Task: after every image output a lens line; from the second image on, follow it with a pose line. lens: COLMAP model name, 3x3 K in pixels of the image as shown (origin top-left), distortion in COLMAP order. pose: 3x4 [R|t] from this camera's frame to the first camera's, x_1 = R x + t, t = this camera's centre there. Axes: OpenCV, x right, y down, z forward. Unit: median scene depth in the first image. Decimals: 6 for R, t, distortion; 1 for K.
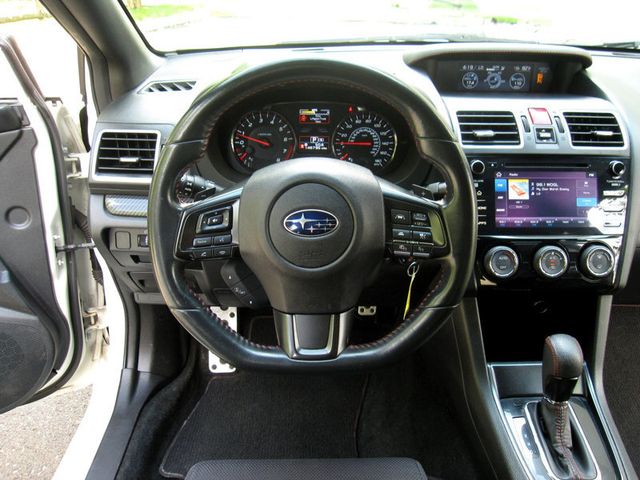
lens RADIAL K [[522.6, 0, 329.5], [0, 522.6, 239.0], [0, 0, 1]] dist [-0.066404, 0.041664]
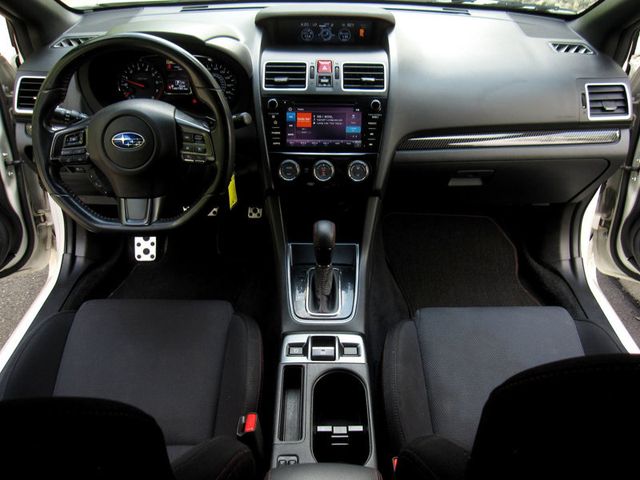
lens RADIAL K [[522.6, 0, 329.5], [0, 522.6, 239.0], [0, 0, 1]] dist [-0.066404, 0.041664]
pose [[0.999718, 0.014288, -0.018968, 0.459955], [-0.011661, 0.991179, 0.132019, 0.038665], [0.020687, -0.131761, 0.991066, -0.455395]]
